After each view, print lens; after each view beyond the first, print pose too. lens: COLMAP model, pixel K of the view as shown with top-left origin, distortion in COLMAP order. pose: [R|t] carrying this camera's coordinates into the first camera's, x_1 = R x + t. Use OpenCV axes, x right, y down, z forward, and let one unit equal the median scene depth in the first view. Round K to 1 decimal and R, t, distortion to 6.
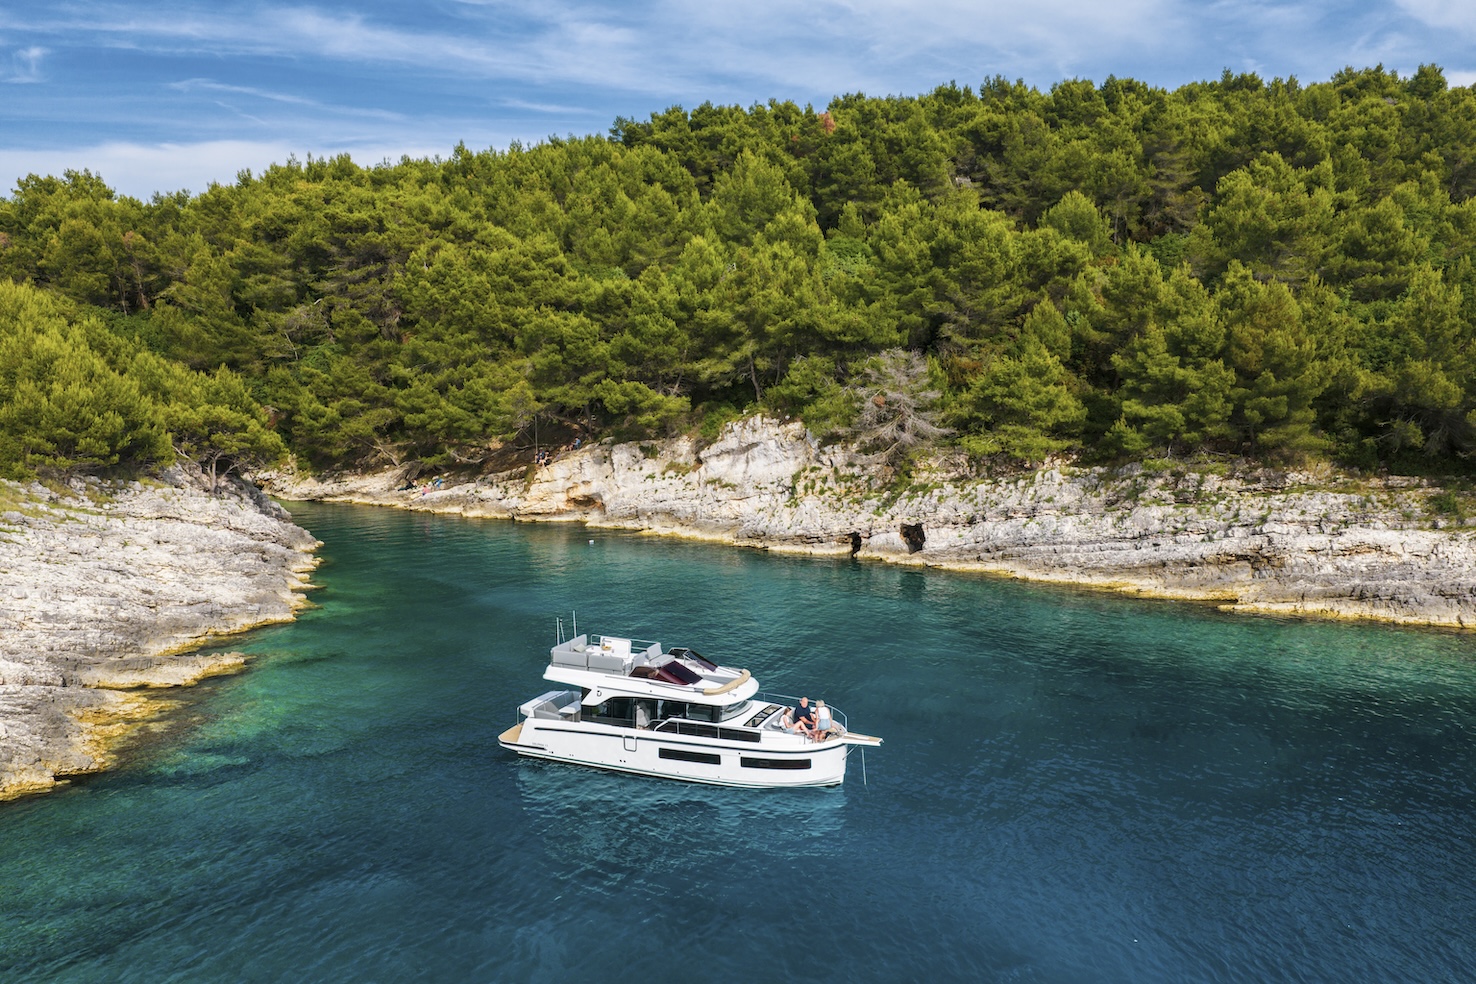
lens RADIAL K [[1194.7, 0, 791.0], [0, 1194.7, 488.9], [0, 0, 1]] dist [0.016521, -0.014839]
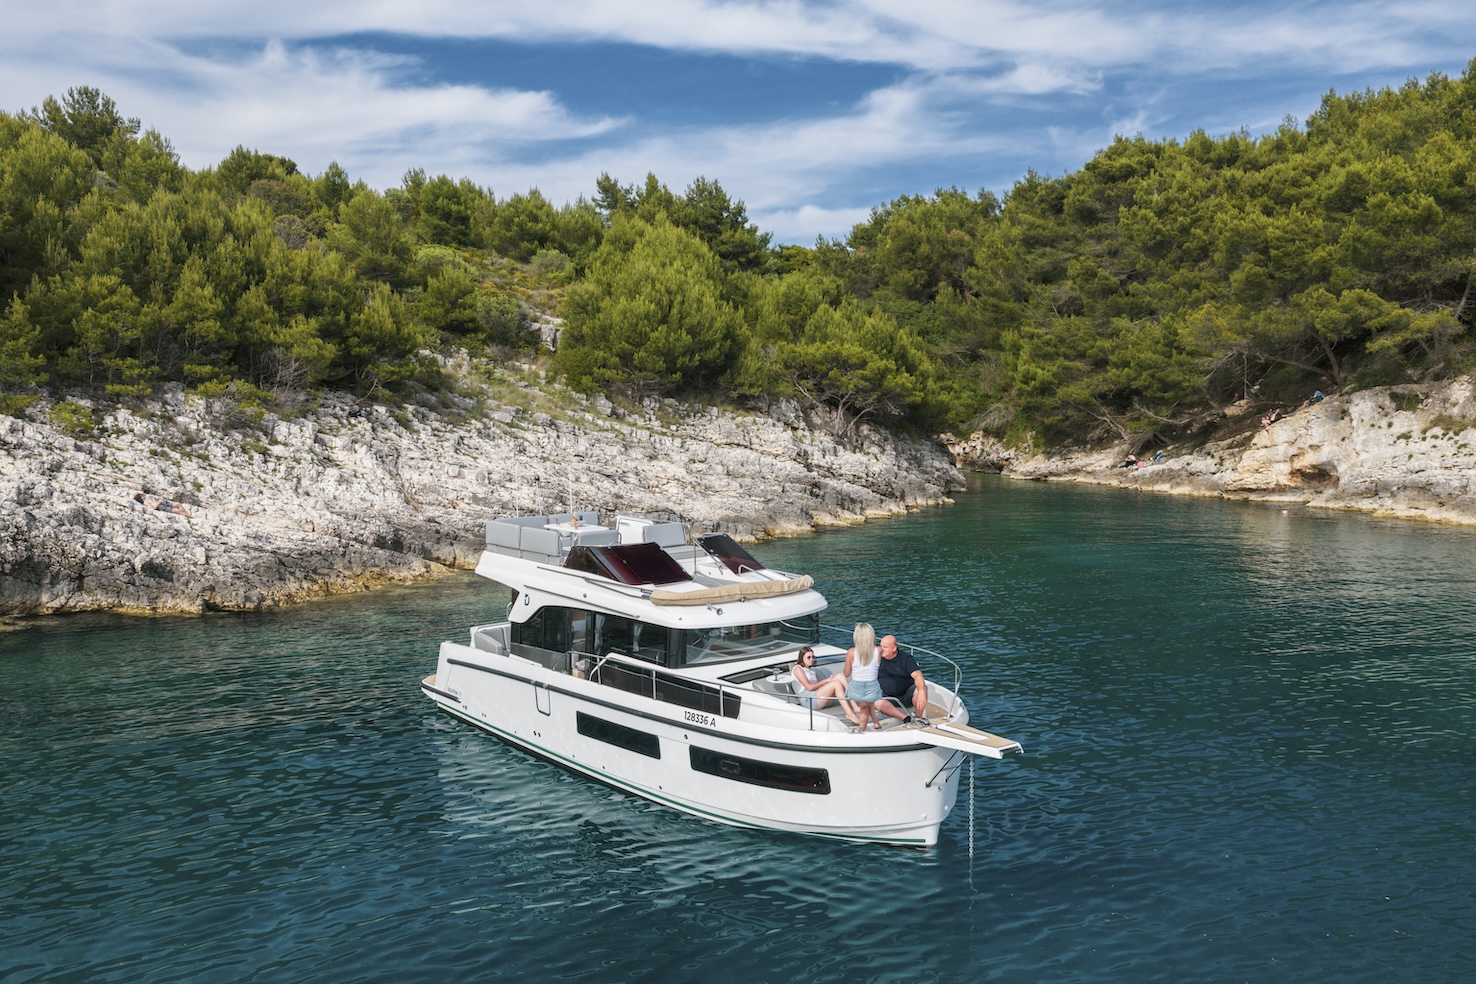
lens RADIAL K [[1243.6, 0, 721.3], [0, 1243.6, 473.6], [0, 0, 1]] dist [0.015485, -0.018324]
pose [[0.695654, 0.021297, -0.718062, 0.129102], [-0.057468, 0.998007, -0.026075, 0.054539], [0.716075, 0.059405, 0.695491, 0.237454]]
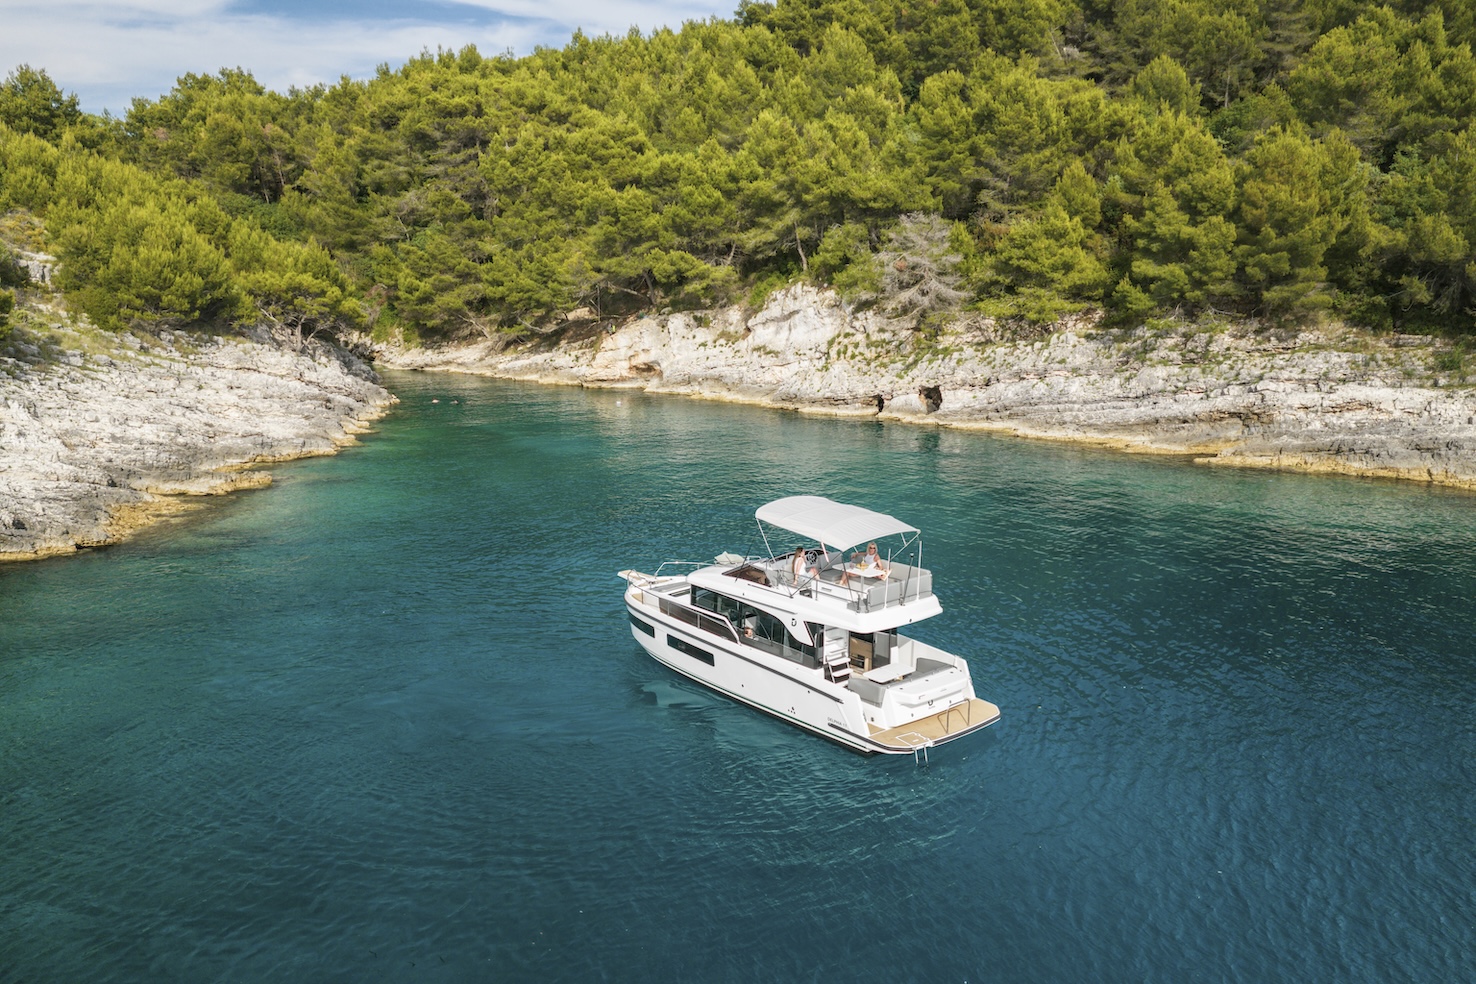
lens RADIAL K [[1204.7, 0, 780.5], [0, 1204.7, 488.3], [0, 0, 1]] dist [0.012220, -0.014145]
pose [[0.989566, 0.020156, -0.142665, 0.108118], [-0.008139, 0.996406, 0.084317, 0.027103], [0.143852, -0.082277, 0.986173, -0.045531]]
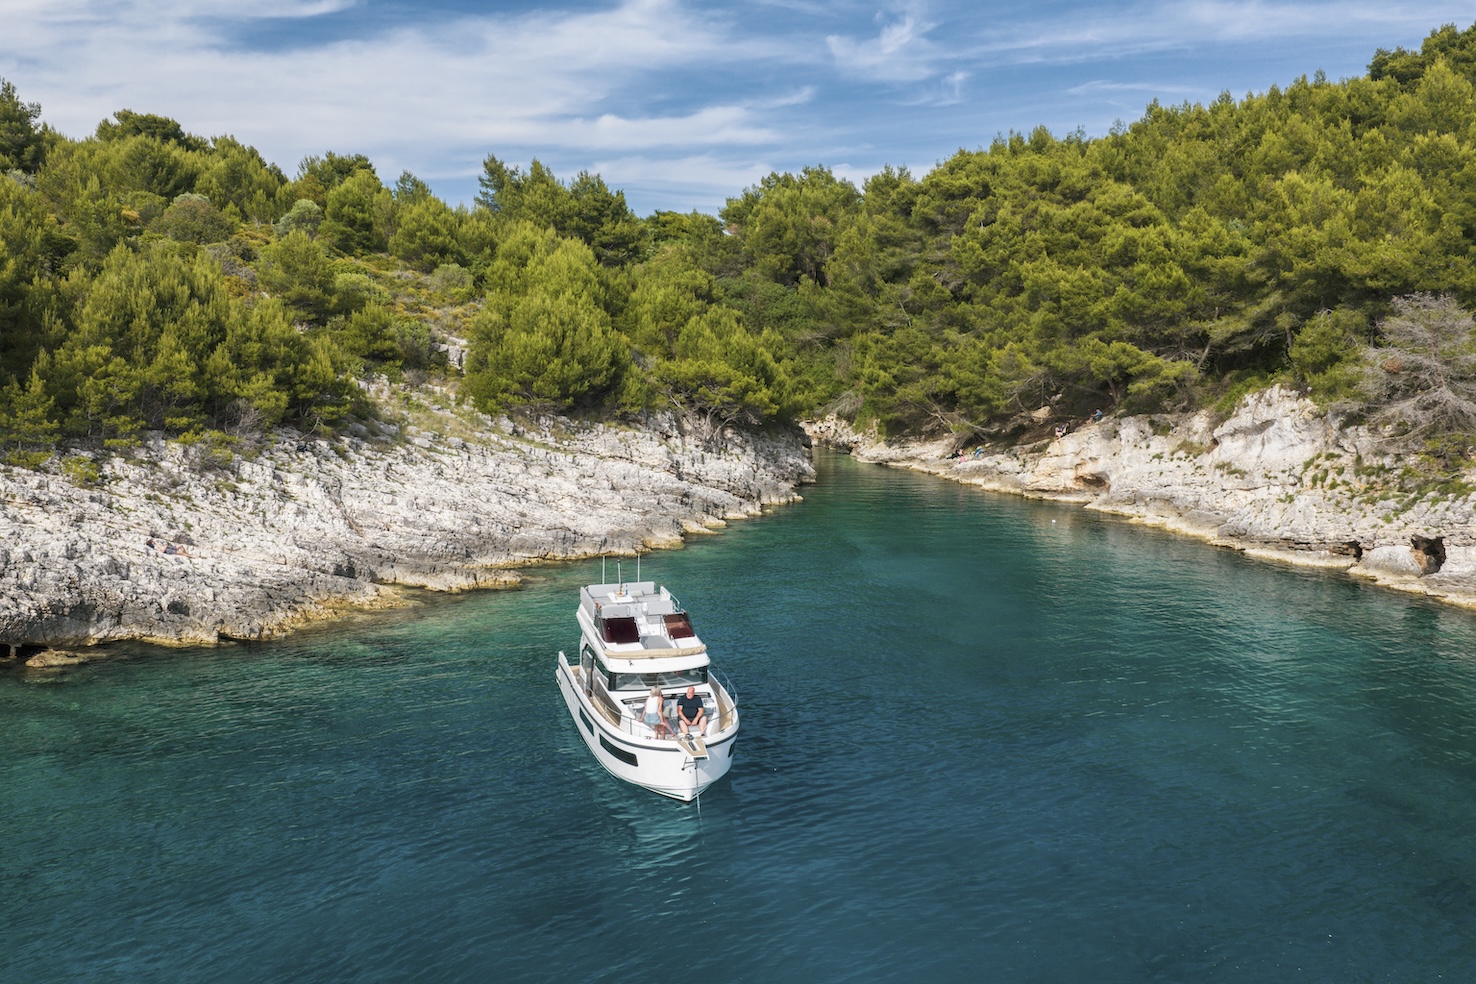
lens RADIAL K [[1231.2, 0, 743.2], [0, 1231.2, 478.2], [0, 0, 1]] dist [0.008298, -0.012444]
pose [[0.776451, 0.071966, -0.626055, 0.213036], [-0.072307, 0.997071, 0.024937, 0.004907], [0.626016, 0.025906, 0.779380, 0.139402]]
